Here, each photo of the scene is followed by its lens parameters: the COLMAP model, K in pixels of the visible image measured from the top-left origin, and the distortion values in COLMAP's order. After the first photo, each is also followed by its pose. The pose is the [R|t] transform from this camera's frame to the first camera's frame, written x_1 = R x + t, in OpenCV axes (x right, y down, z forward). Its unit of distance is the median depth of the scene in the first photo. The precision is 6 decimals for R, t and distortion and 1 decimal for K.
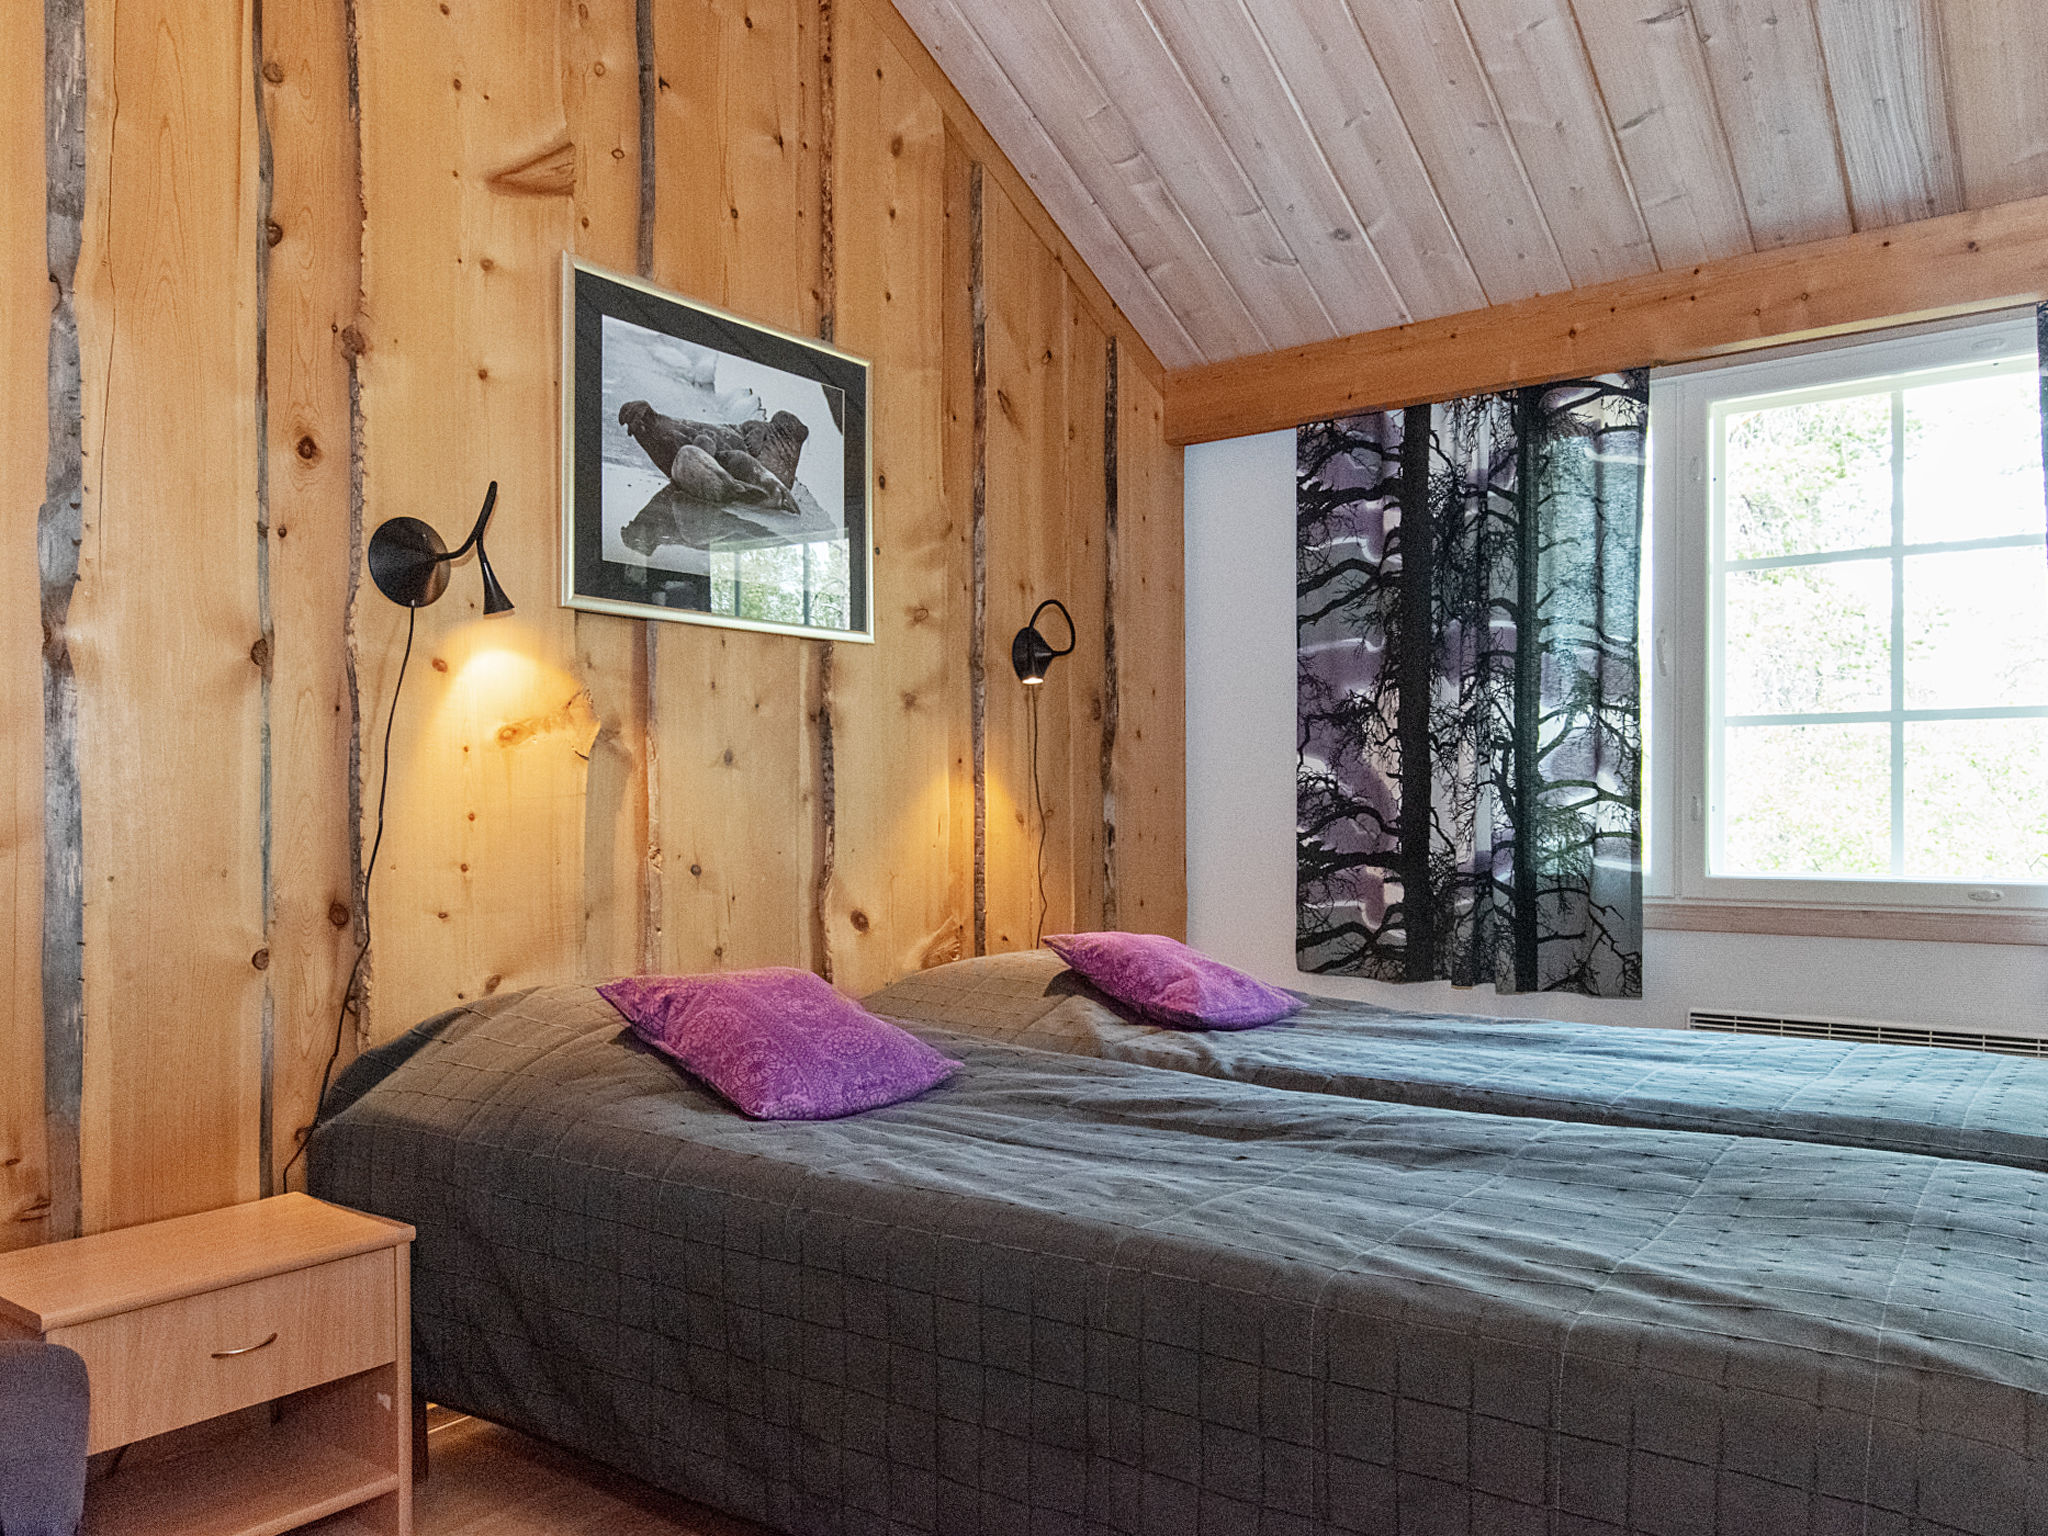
lens RADIAL K [[1554.3, 0, 1024.0], [0, 1554.3, 768.0], [0, 0, 1]] dist [0.000704, 0.000666]
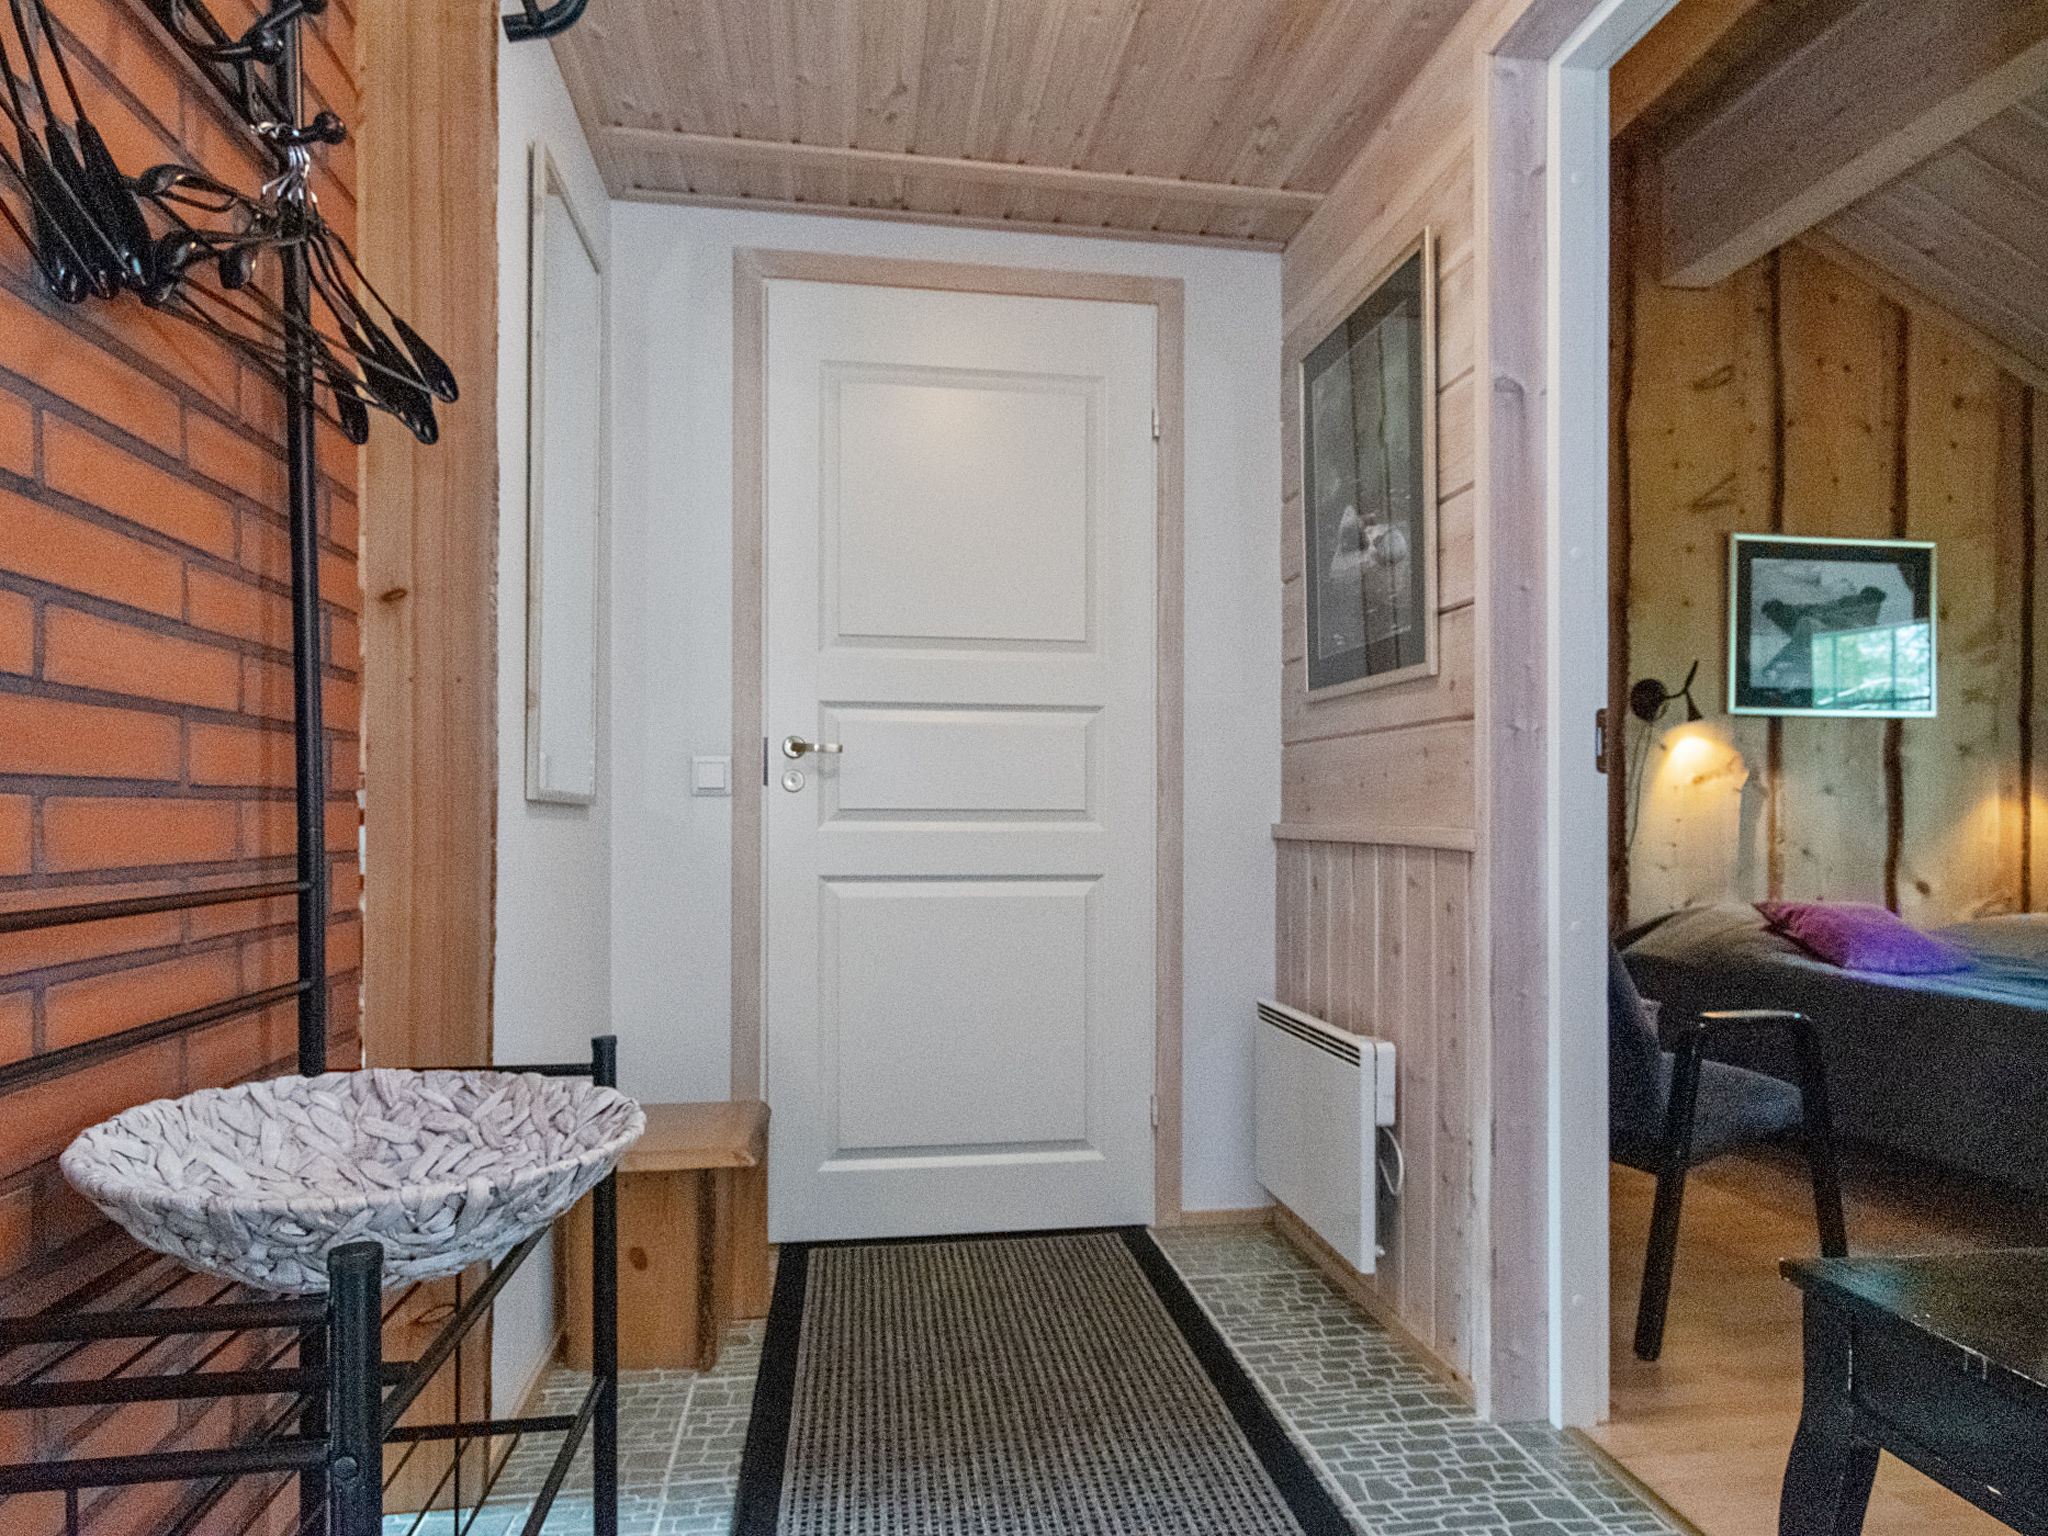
lens RADIAL K [[1157.4, 0, 1027.5], [0, 1157.4, 812.5], [0, 0, 1]] dist [-0.000549, -0.002061]
pose [[0.704509, 0.015085, -0.709535, 0.108924], [0.006775, 0.999586, 0.027978, -0.024450], [0.709663, -0.024518, 0.704115, -0.609577]]
